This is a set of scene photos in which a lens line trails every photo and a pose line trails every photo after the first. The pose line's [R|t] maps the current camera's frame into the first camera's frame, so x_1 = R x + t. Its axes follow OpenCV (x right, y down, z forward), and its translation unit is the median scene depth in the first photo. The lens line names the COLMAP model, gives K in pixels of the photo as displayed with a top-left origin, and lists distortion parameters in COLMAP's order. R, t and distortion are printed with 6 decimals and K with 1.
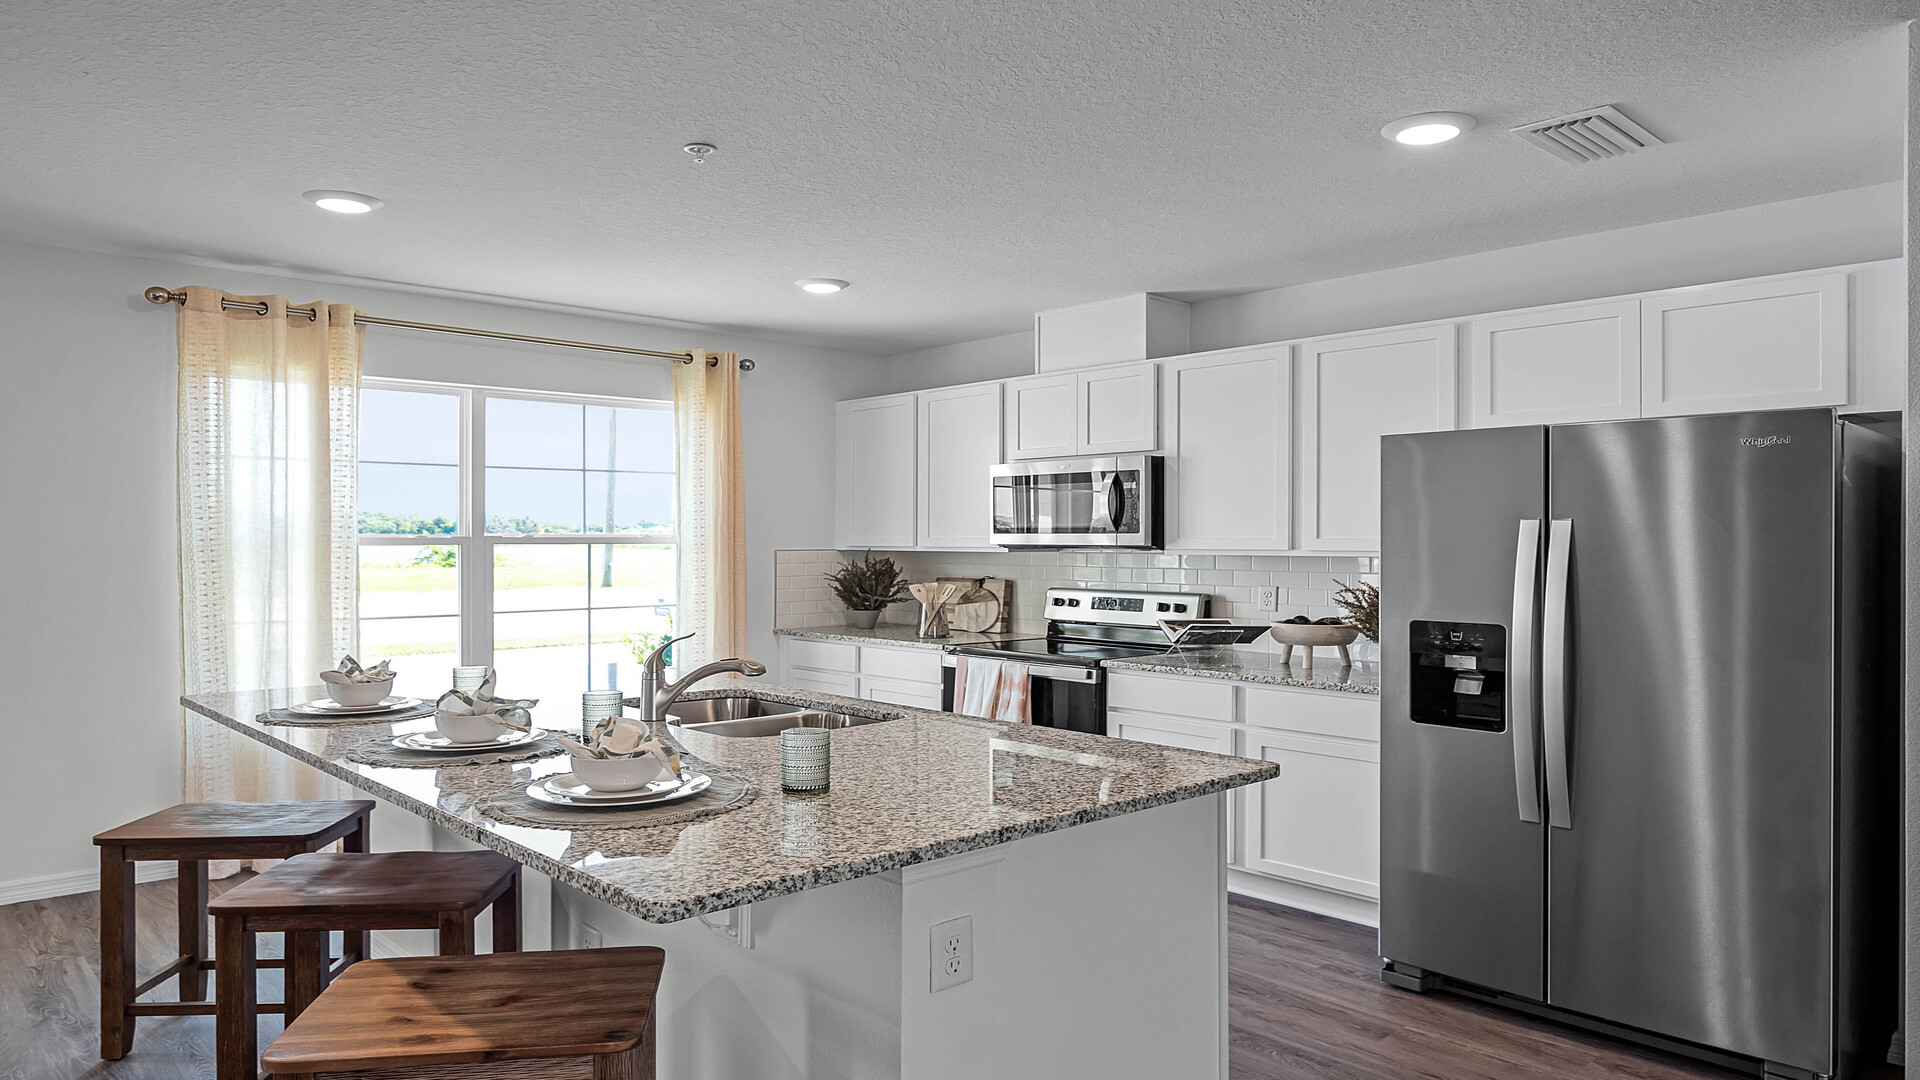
lens RADIAL K [[1207.7, 0, 957.5], [0, 1207.7, 544.4], [0, 0, 1]] dist [0.002676, -0.000885]
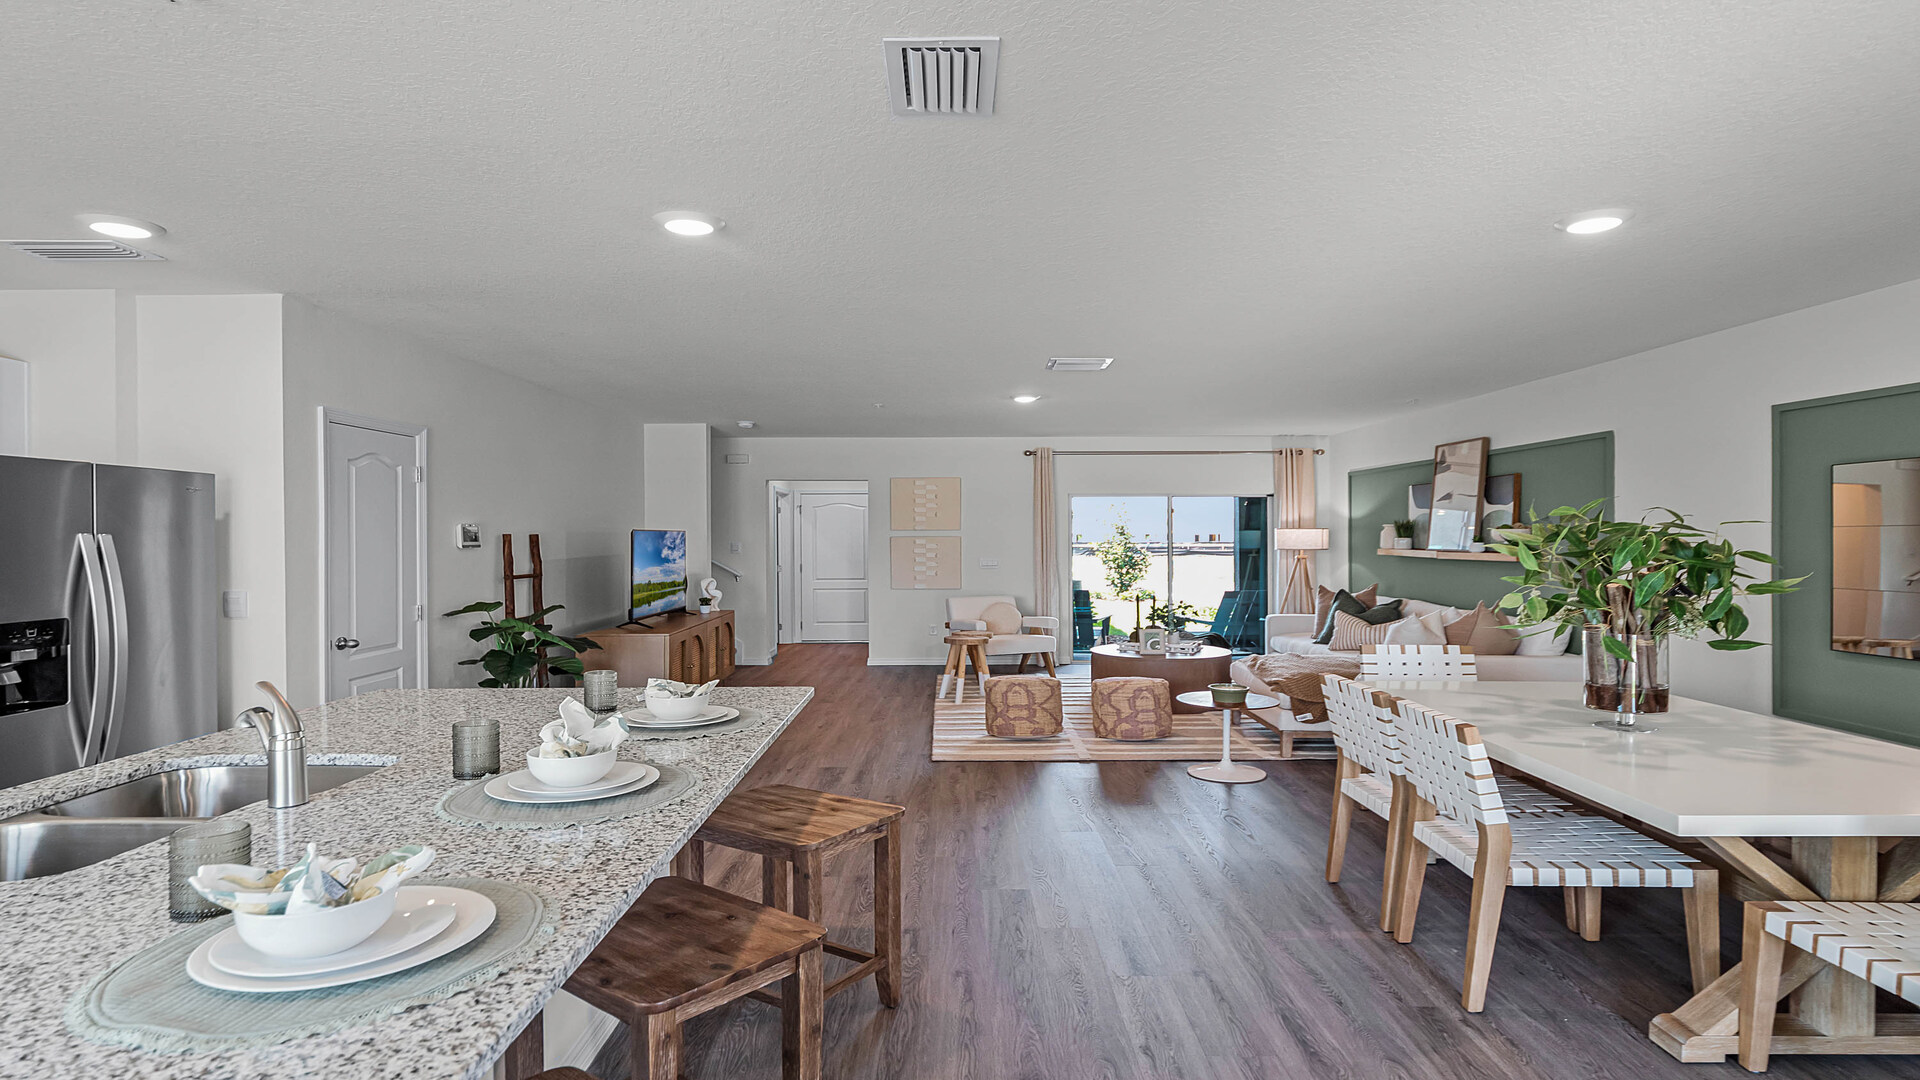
lens RADIAL K [[1018.6, 0, 958.3], [0, 1018.6, 546.6], [0, 0, 1]] dist [0.000365, -0.001334]
pose [[-0.734009, -0.005985, 0.679114, -0.592731], [0.005461, 0.999877, 0.014714, -0.011092], [-0.679118, 0.014509, -0.733886, 0.720252]]
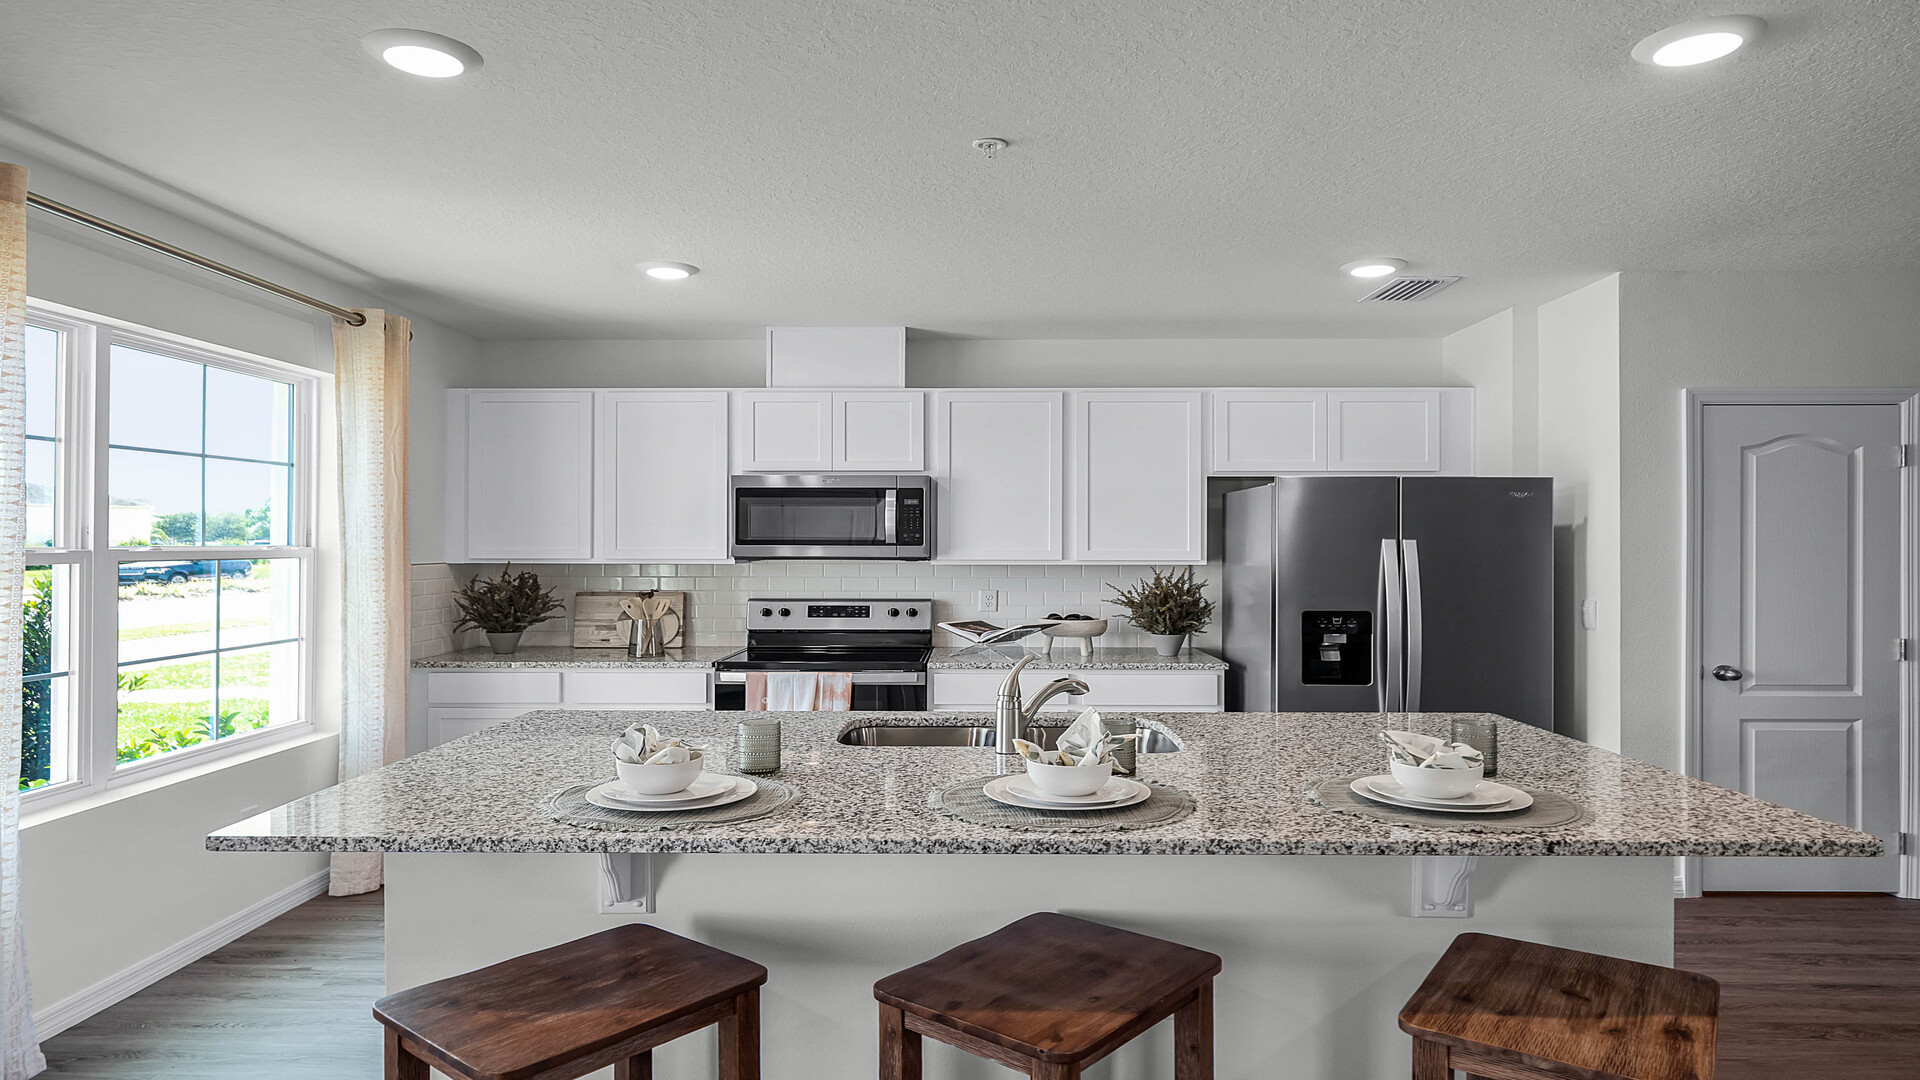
lens RADIAL K [[1117.8, 0, 949.2], [0, 1117.8, 534.3], [0, 0, 1]] dist [-0.000984, -0.001151]
pose [[0.695421, 0.005764, 0.718579, -0.553355], [0.002922, 0.999937, -0.010848, -0.008455], [-0.718596, 0.009644, 0.695361, 0.264965]]
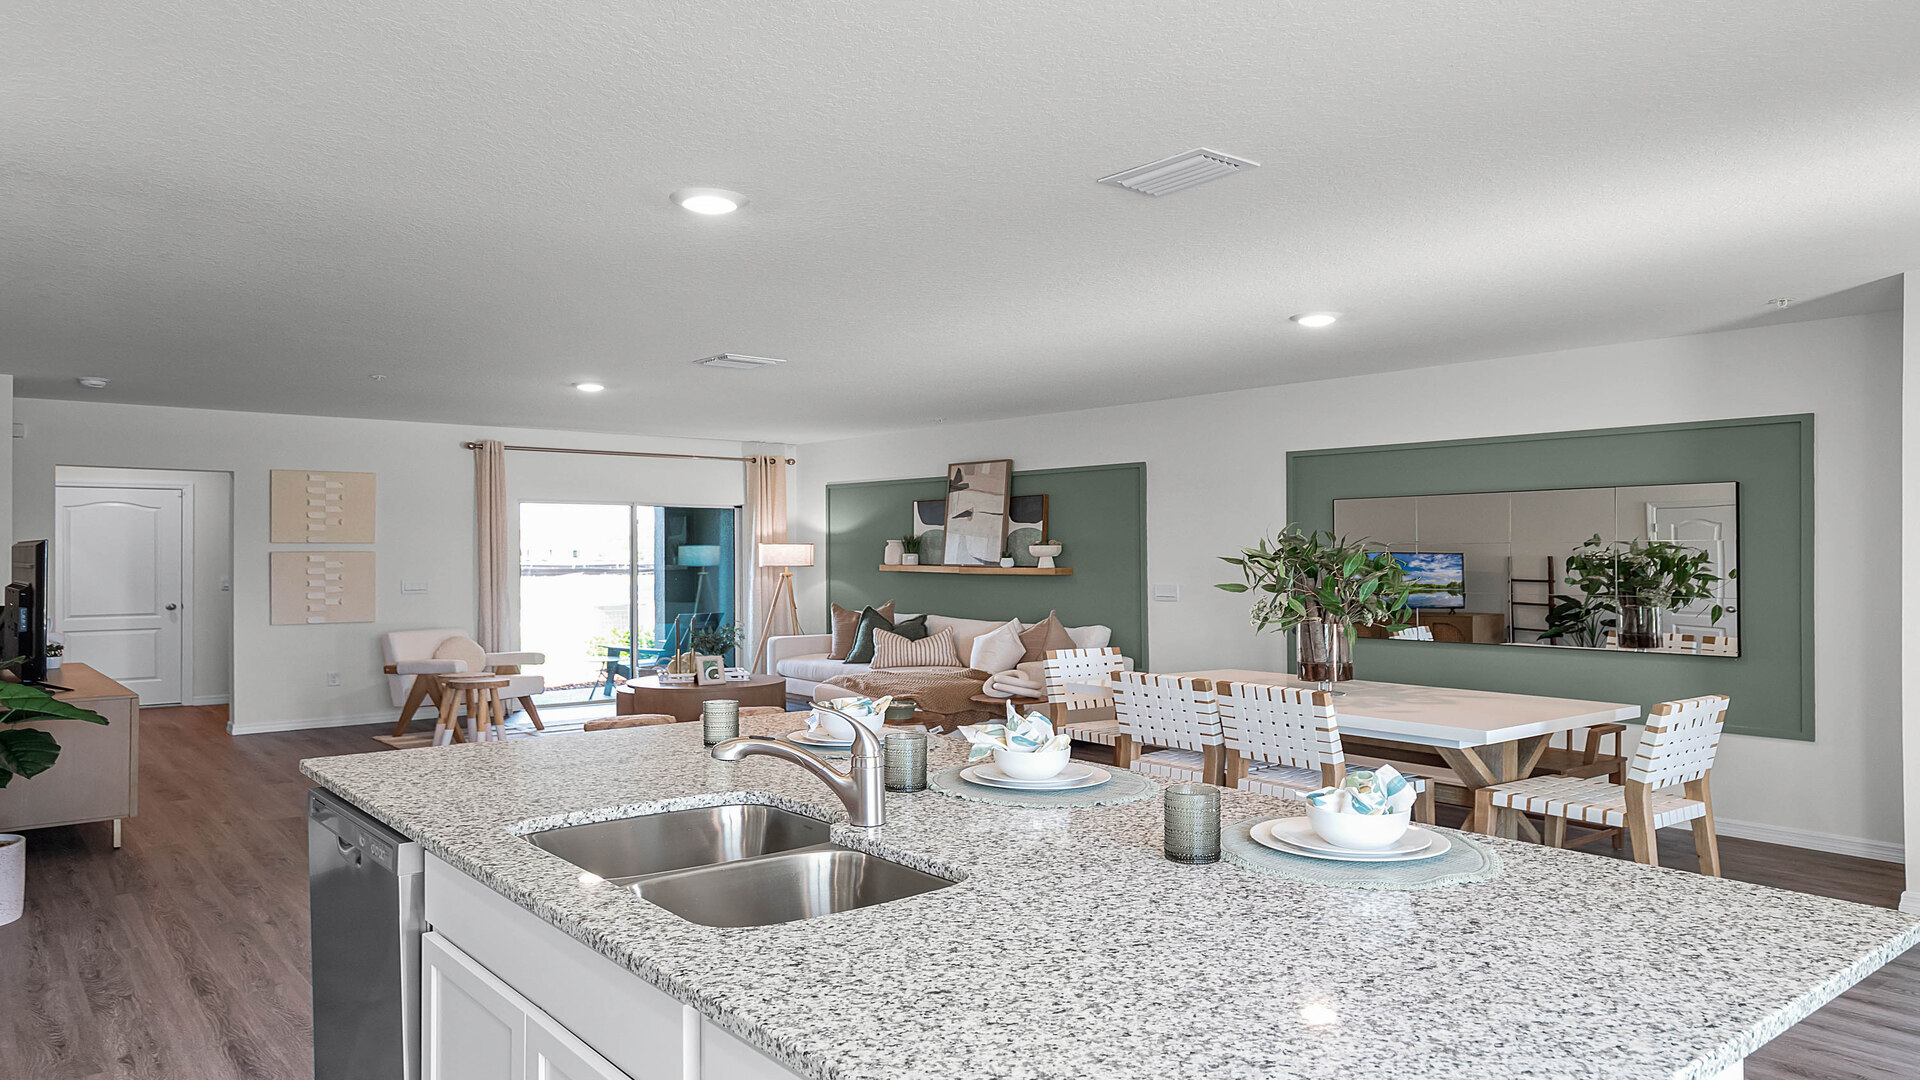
lens RADIAL K [[1265.1, 0, 963.7], [0, 1265.1, 546.7], [0, 0, 1]] dist [-0.000070, -0.001562]
pose [[-0.997663, 0.000636, 0.068317, -0.219516], [0.000762, 0.999998, 0.001814, -0.012180], [-0.068316, 0.001862, -0.997662, 1.068069]]
